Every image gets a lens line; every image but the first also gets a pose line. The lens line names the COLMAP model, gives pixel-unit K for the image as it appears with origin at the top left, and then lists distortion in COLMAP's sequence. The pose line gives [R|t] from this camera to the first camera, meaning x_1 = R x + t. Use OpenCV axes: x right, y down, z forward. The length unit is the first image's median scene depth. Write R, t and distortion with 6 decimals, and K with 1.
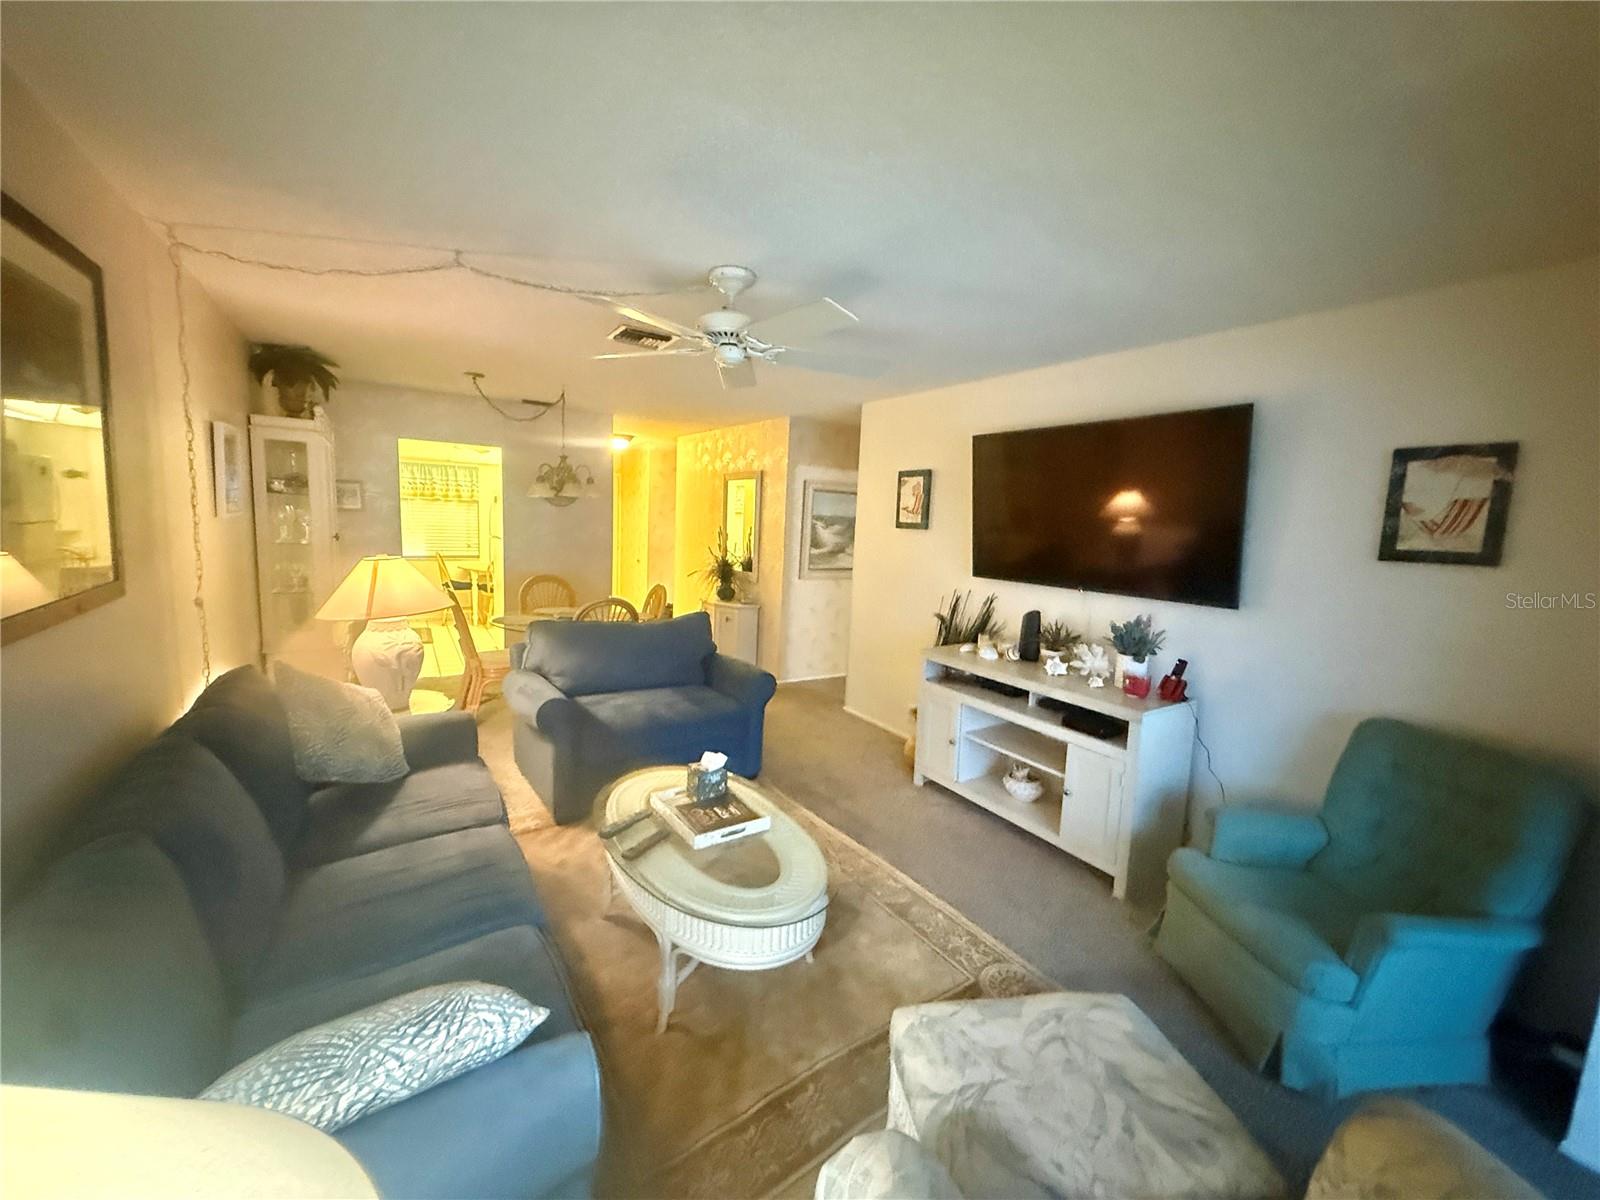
lens RADIAL K [[634.8, 0, 801.2], [0, 634.8, 592.9], [0, 0, 1]] dist [-0.017205, 0.000716]
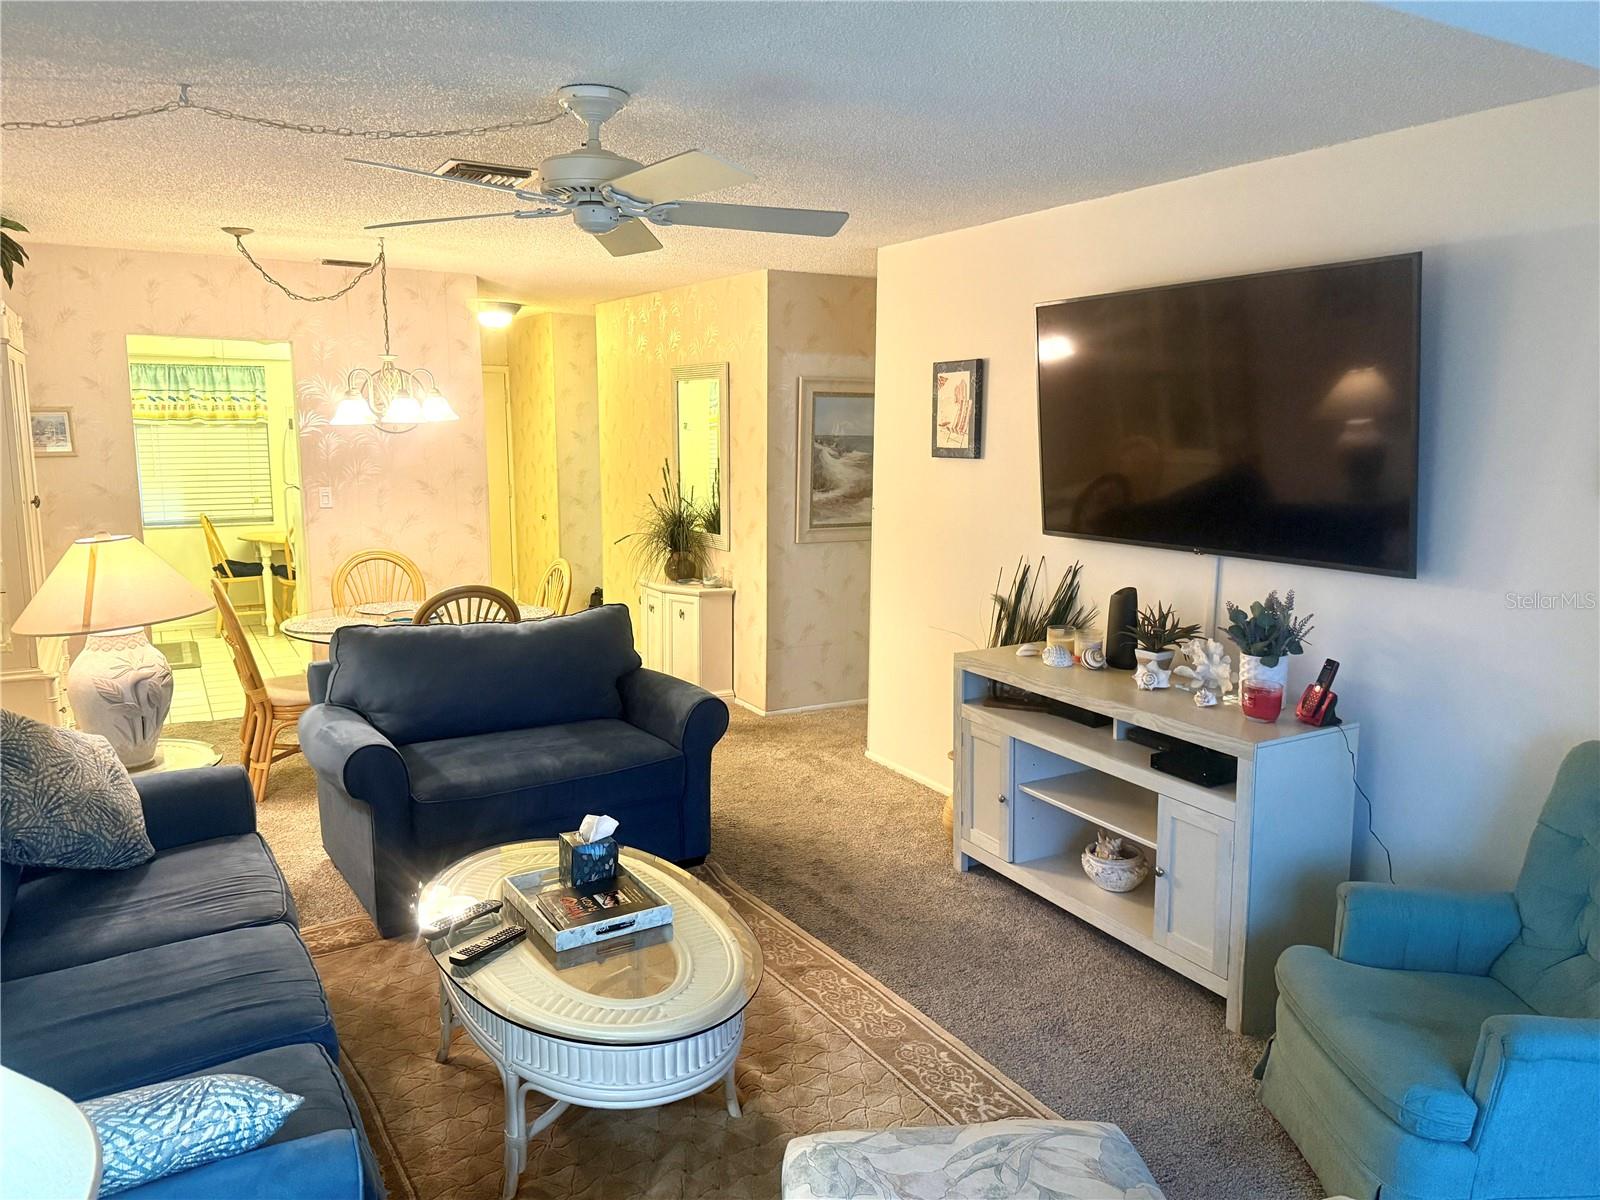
lens RADIAL K [[1155.7, 0, 817.9], [0, 1155.7, 599.6], [0, 0, 1]] dist [0.020925, -0.051038]
pose [[0.998497, -0.029029, -0.046481, 0.137511], [0.030625, 0.998953, 0.033999, -0.009704], [0.045445, -0.035372, 0.998340, -0.177257]]
